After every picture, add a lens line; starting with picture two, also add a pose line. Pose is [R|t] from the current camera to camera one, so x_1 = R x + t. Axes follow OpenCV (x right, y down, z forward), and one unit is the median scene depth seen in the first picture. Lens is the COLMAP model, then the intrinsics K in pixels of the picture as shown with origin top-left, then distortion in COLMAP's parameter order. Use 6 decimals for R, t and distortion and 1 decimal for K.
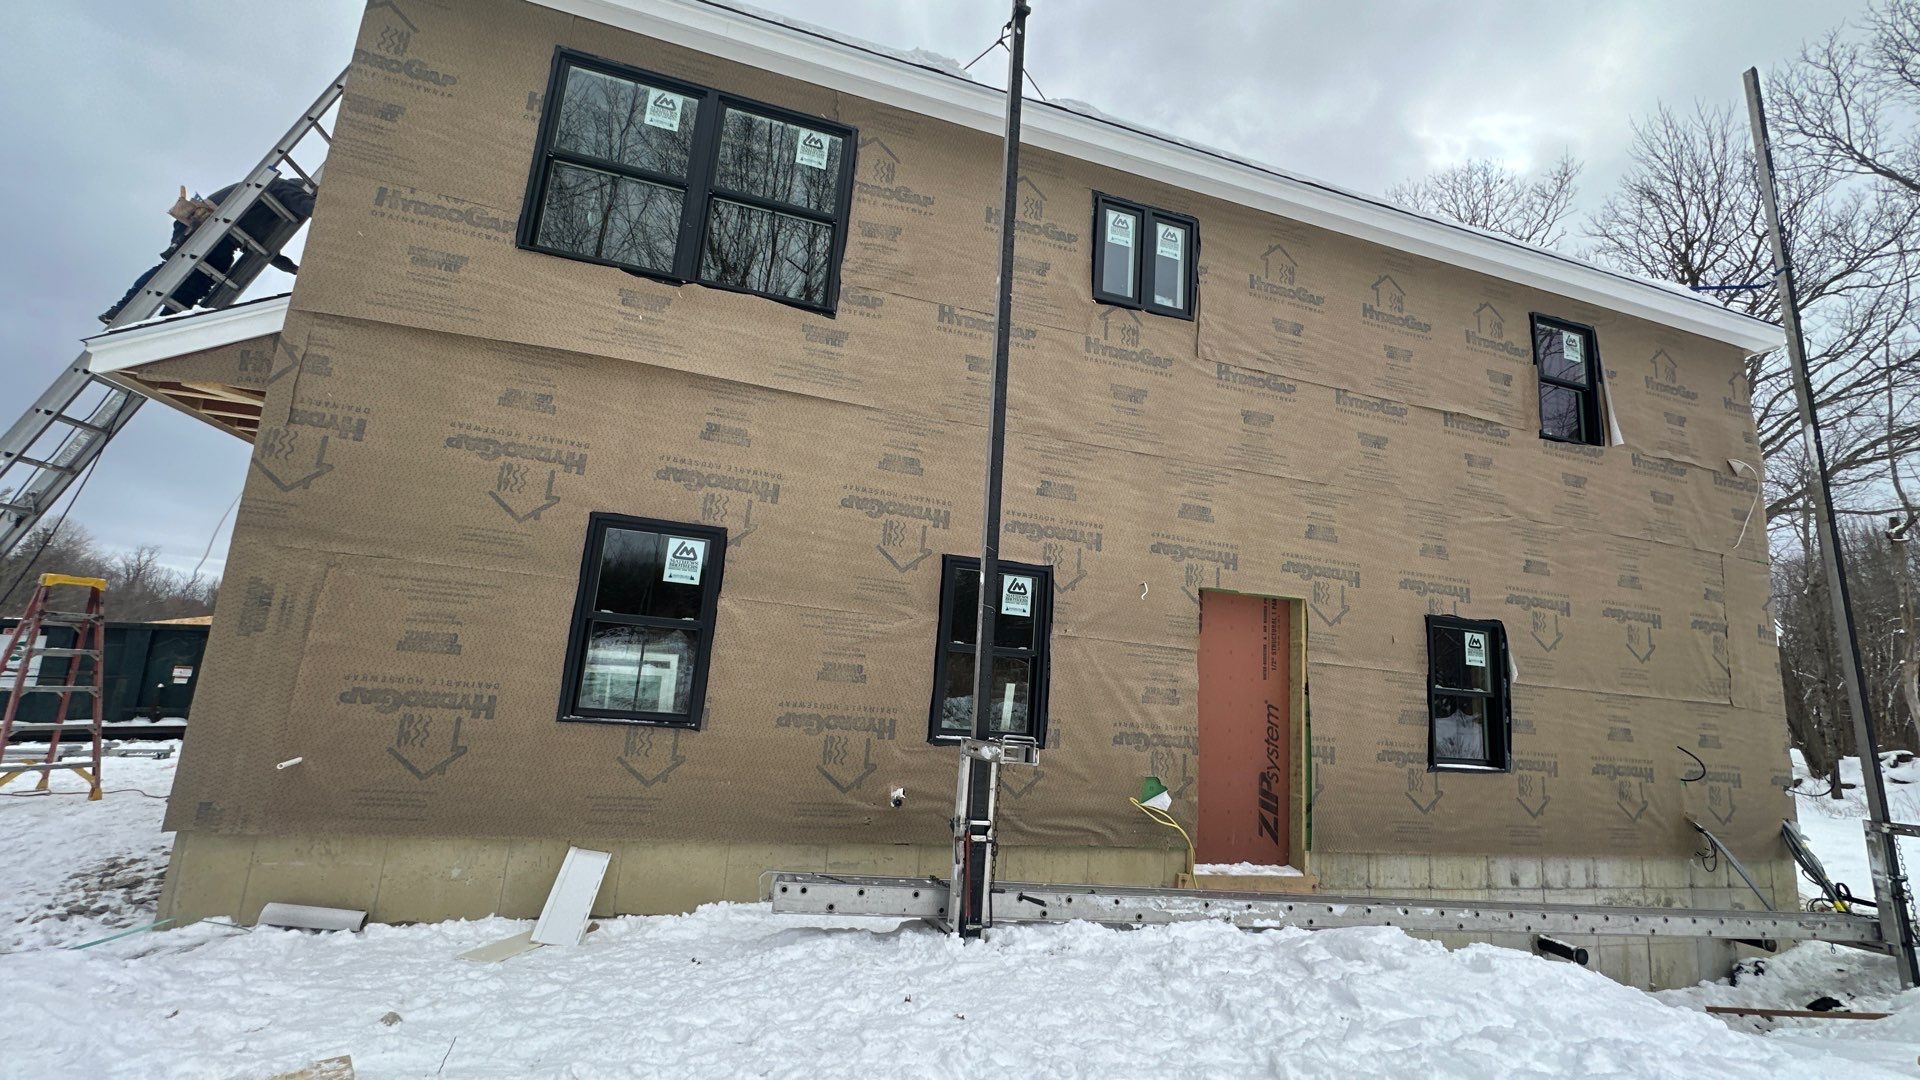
lens RADIAL K [[763.4, 0, 959.2], [0, 763.4, 537.8], [0, 0, 1]] dist [-0.001488, -0.000351]
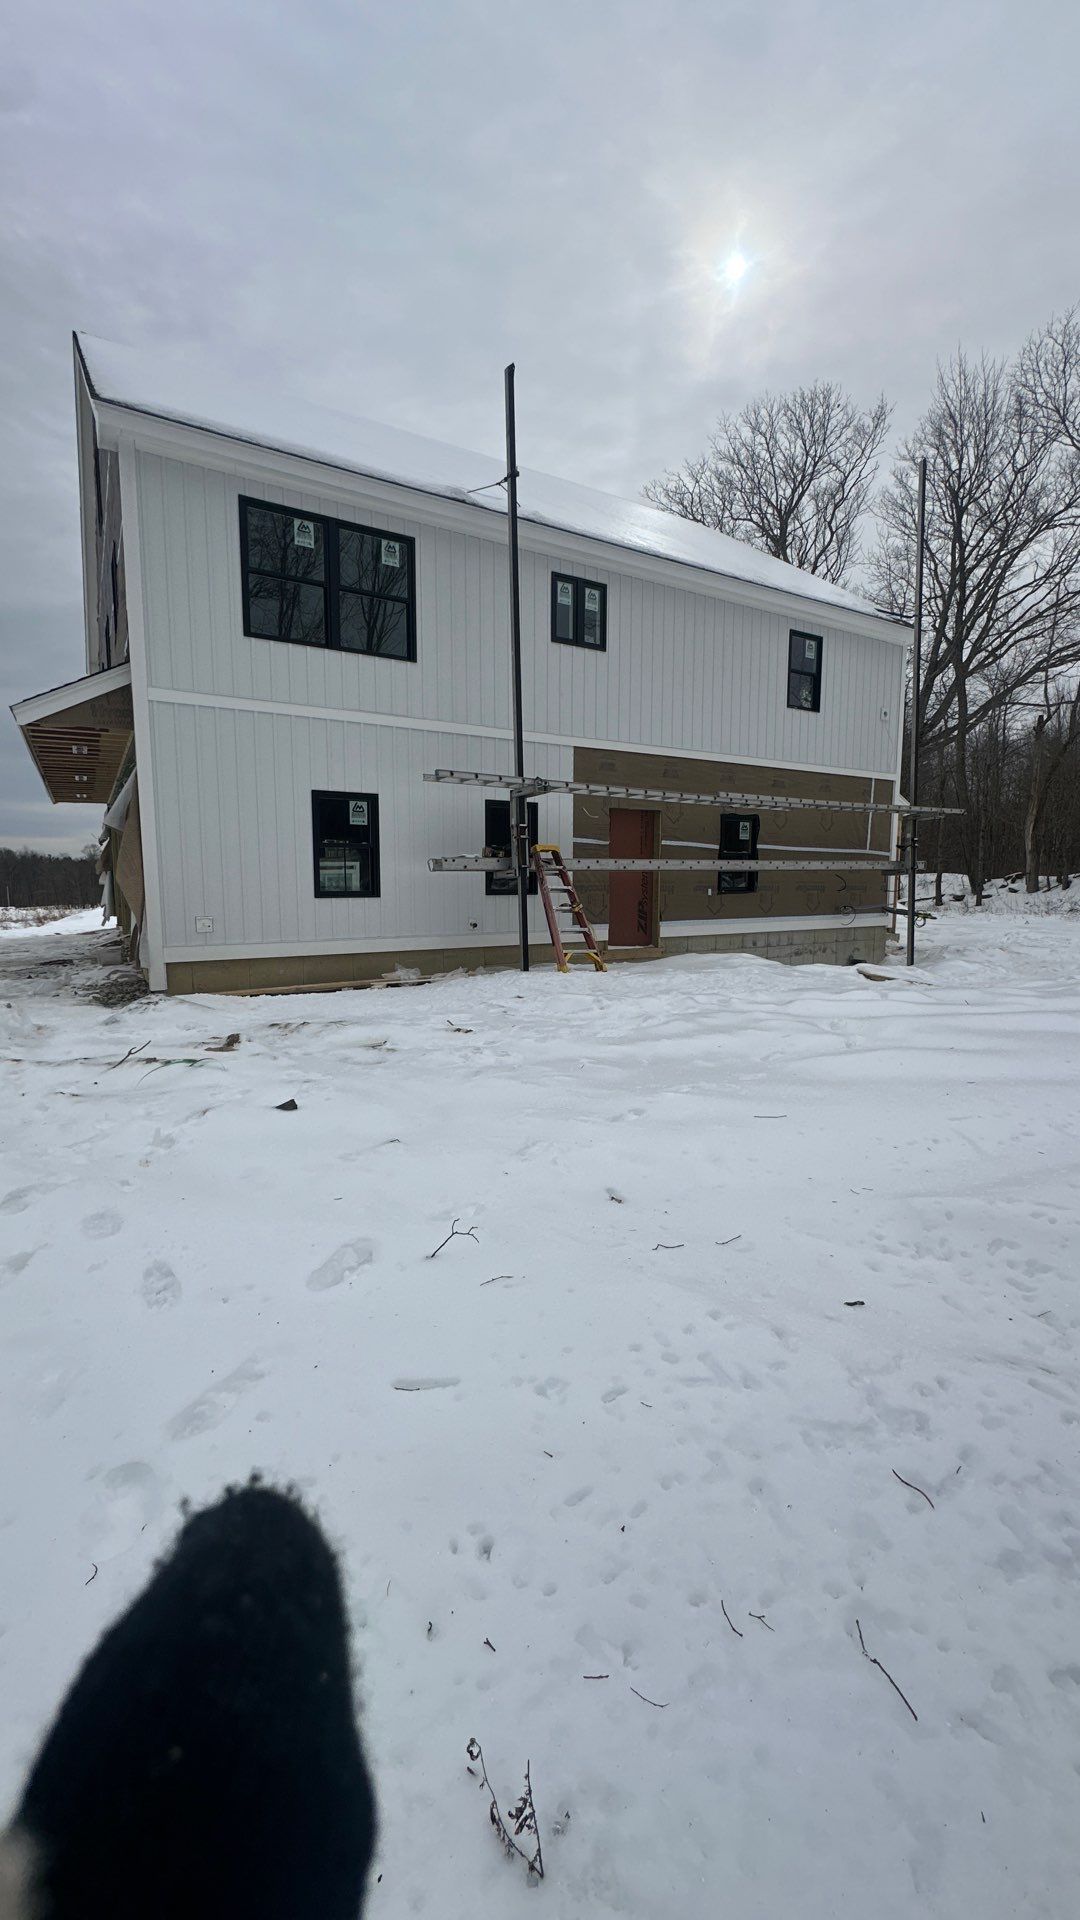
lens RADIAL K [[763.4, 0, 540.0], [0, 763.4, 960.0], [0, 0, 1]] dist [-0.001488, -0.000351]
pose [[0.966498, -0.099404, 0.236646, -0.319837], [0.023034, 0.951835, 0.305744, -0.151706], [-0.255640, -0.290050, 0.922236, -0.771960]]
